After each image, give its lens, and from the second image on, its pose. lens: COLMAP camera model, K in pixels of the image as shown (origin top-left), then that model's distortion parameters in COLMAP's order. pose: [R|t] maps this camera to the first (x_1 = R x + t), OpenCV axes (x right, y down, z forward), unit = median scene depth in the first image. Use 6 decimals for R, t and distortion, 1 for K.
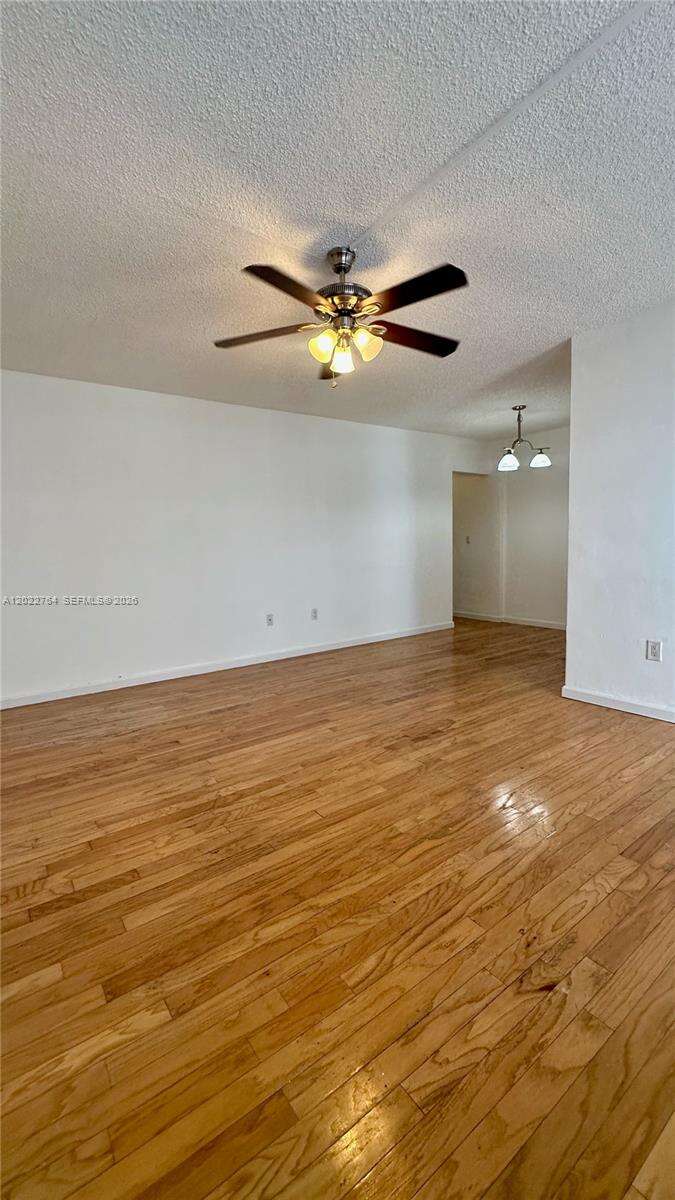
lens RADIAL K [[499.4, 0, 341.1], [0, 499.4, 600.7], [0, 0, 1]] dist [-0.002570, -0.000194]
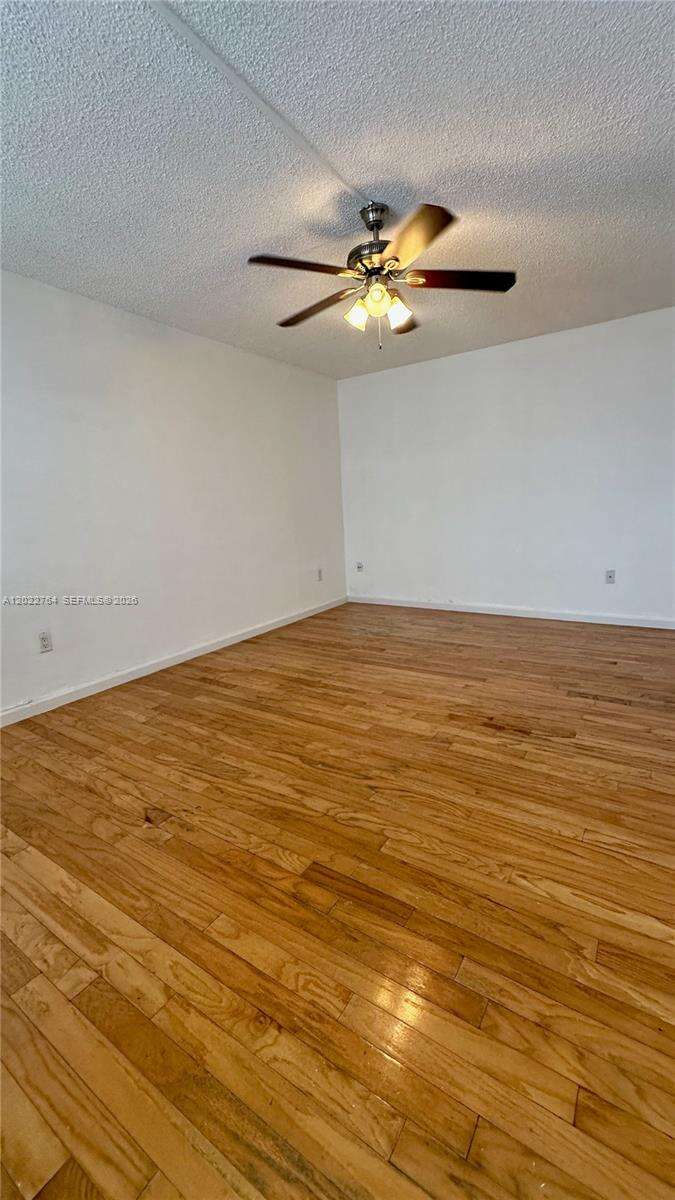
lens RADIAL K [[483.2, 0, 336.6], [0, 483.2, 603.5], [0, 0, 1]] dist [-0.000253, 0.000029]
pose [[0.335470, 0.203972, -0.919704, 1.025276], [-0.064842, 0.978963, 0.193463, -0.099349], [0.939816, -0.005265, 0.341639, 0.590364]]
